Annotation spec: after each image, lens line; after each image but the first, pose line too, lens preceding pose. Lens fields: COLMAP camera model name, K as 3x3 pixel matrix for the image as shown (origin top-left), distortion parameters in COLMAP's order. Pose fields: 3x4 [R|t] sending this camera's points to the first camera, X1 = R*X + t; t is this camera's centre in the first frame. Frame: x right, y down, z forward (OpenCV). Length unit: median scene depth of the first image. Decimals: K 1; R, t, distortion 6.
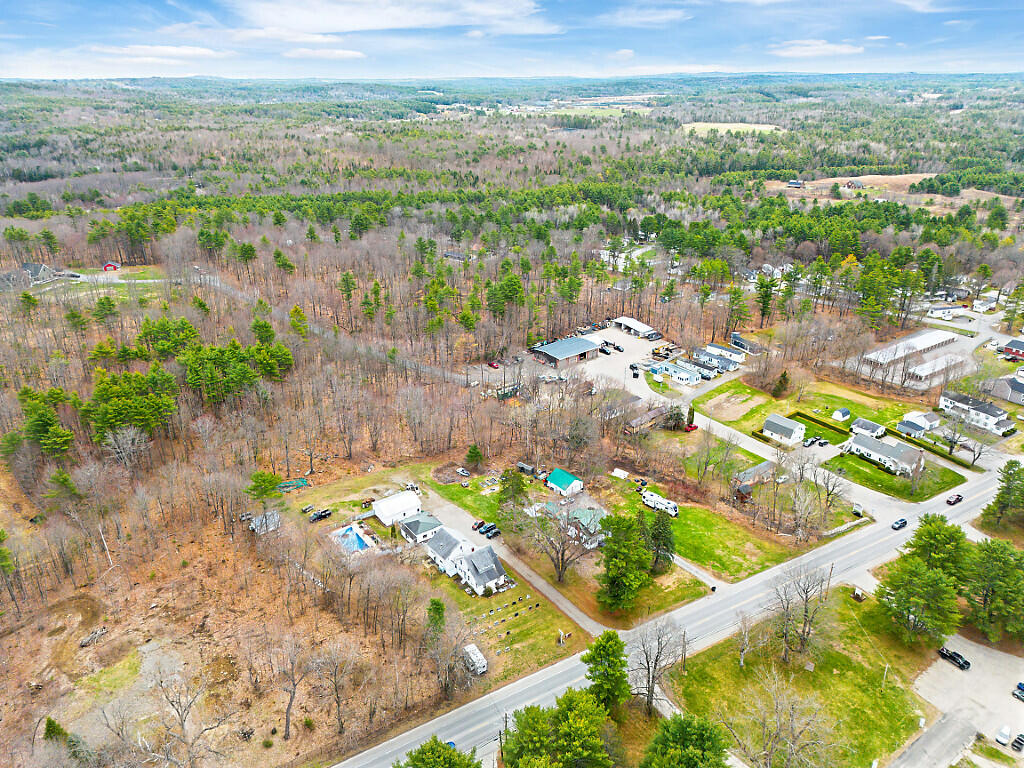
lens RADIAL K [[763.0, 0, 505.9], [0, 763.0, 379.0], [0, 0, 1]] dist [0.098894, -0.109968]
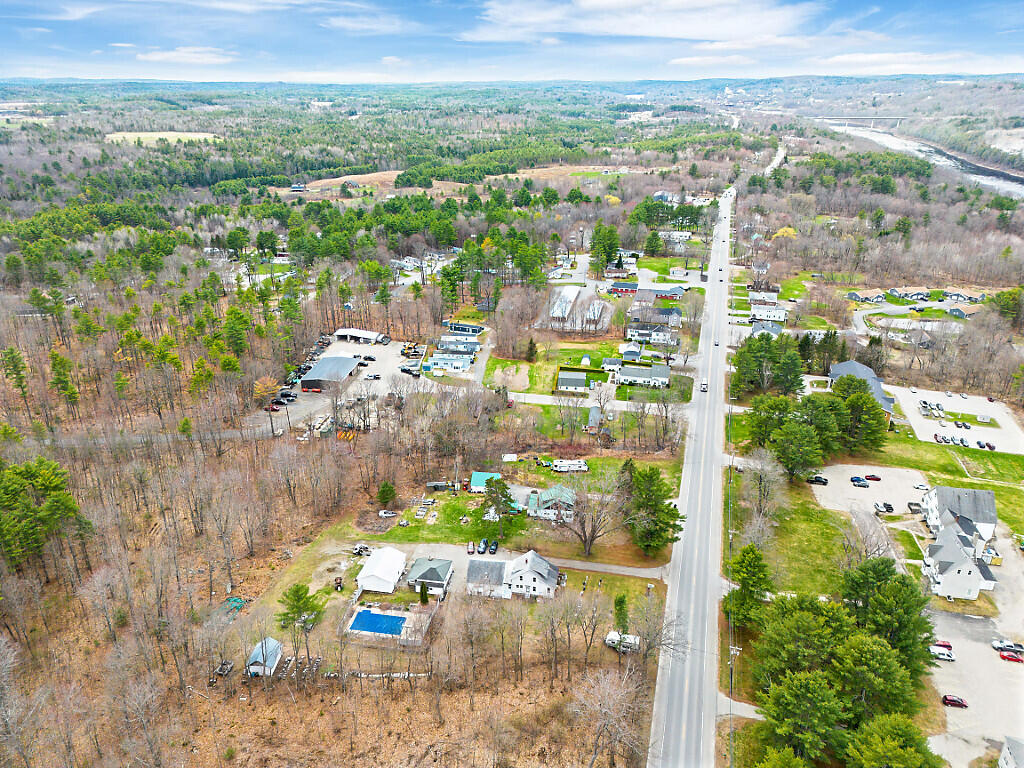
lens RADIAL K [[763.0, 0, 505.9], [0, 763.0, 379.0], [0, 0, 1]] dist [0.098894, -0.109968]
pose [[0.691361, -0.256614, 0.675403, -0.437817], [0.262744, 0.960095, 0.095829, -0.067776], [-0.673042, 0.111206, 0.731196, 0.176286]]
